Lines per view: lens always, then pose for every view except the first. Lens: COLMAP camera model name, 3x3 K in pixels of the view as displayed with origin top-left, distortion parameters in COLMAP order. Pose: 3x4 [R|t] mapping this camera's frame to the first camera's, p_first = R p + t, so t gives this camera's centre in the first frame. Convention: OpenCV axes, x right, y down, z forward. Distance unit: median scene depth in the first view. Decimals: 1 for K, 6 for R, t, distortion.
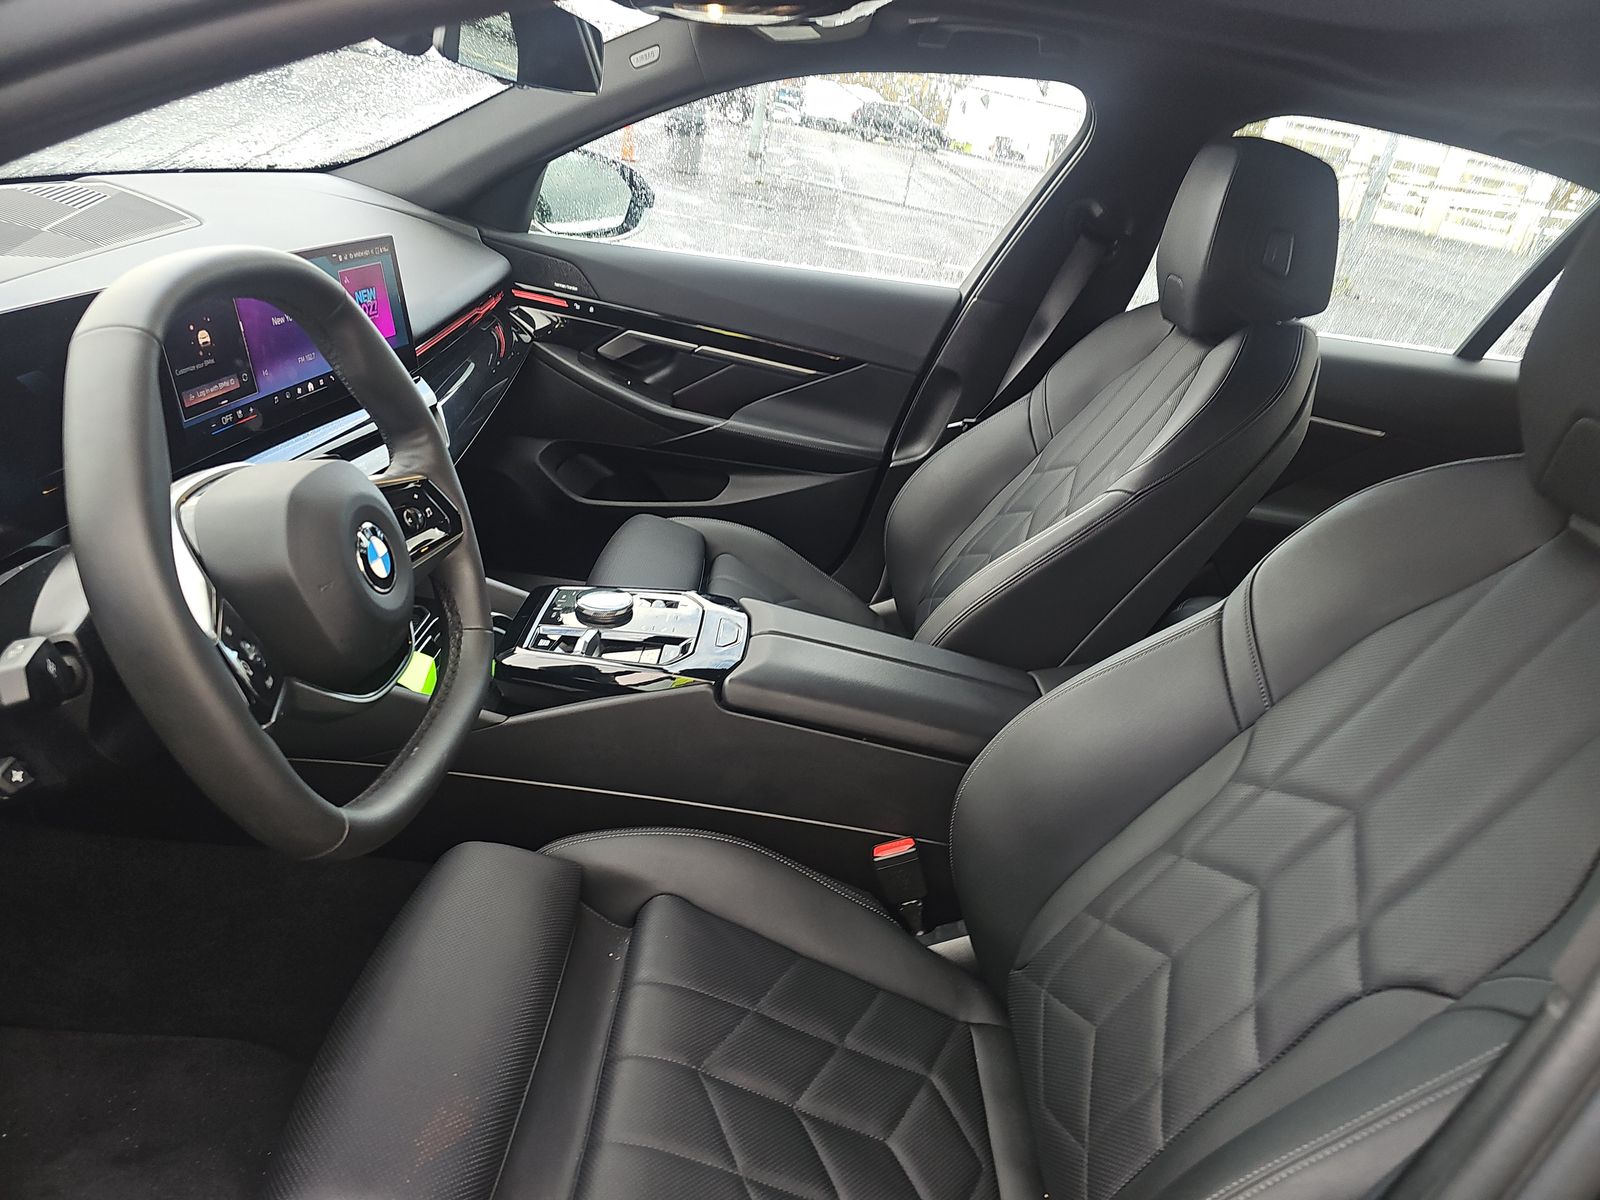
lens RADIAL K [[1059.4, 0, 800.0], [0, 1059.4, 600.0], [0, 0, 1]] dist [-0.000323, -0.005151]
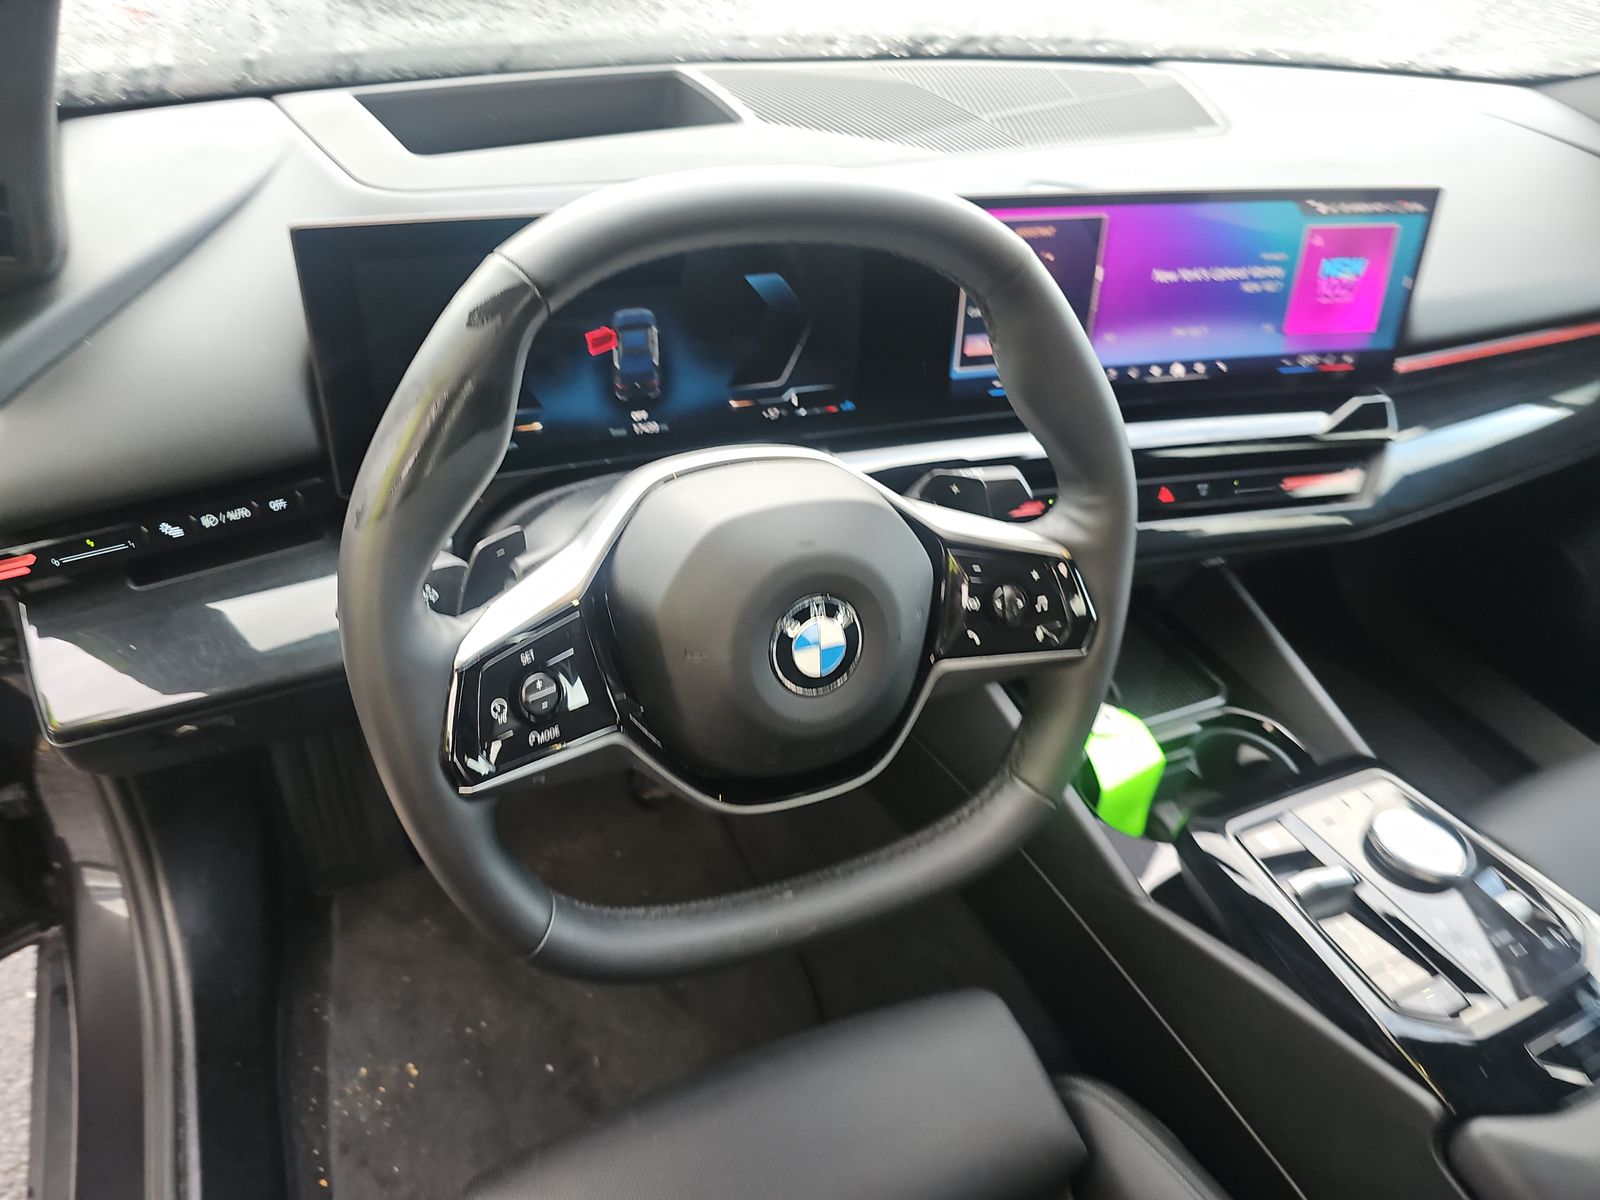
lens RADIAL K [[1059.4, 0, 800.0], [0, 1059.4, 600.0], [0, 0, 1]] dist [-0.000323, -0.005151]
pose [[0.431615, 0.461043, -0.775338, 0.071826], [-0.399059, 0.868429, 0.294250, -0.165520], [0.808987, 0.182403, 0.558810, 0.379070]]
